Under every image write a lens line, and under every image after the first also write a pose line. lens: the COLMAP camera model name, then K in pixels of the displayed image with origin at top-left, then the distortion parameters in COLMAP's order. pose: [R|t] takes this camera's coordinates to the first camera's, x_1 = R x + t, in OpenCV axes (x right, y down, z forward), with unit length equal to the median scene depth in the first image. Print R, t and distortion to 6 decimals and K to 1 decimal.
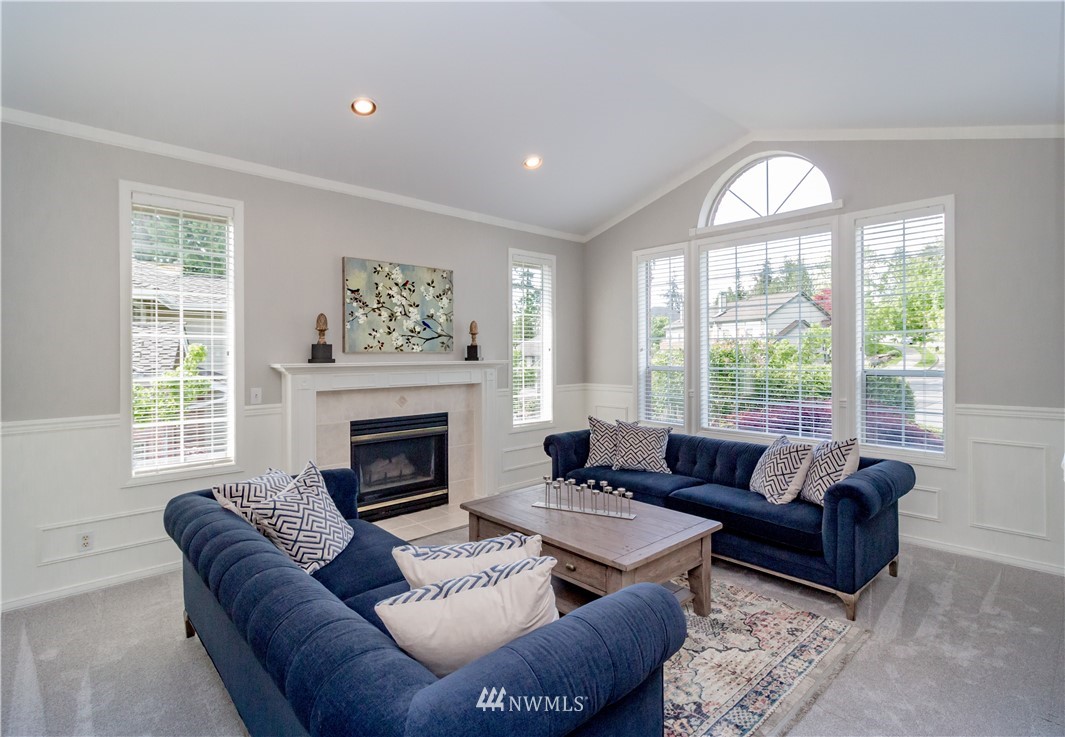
lens RADIAL K [[529.0, 0, 533.6], [0, 529.0, 345.5], [0, 0, 1]] dist [-0.001014, -0.000062]
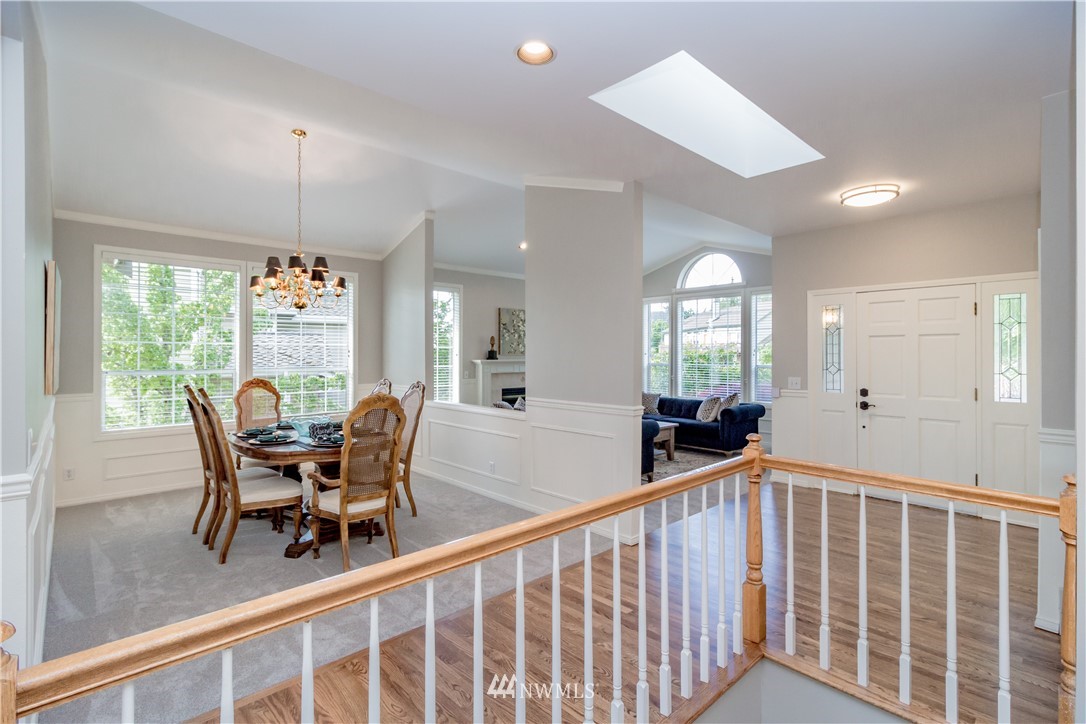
lens RADIAL K [[512.5, 0, 541.1], [0, 512.5, 344.1], [0, 0, 1]] dist [0.000505, -0.000133]
pose [[0.999953, 0.004551, 0.008536, -0.208573], [-0.004499, 0.999971, -0.006072, -0.016261], [-0.008563, 0.006033, 0.999945, -0.930652]]
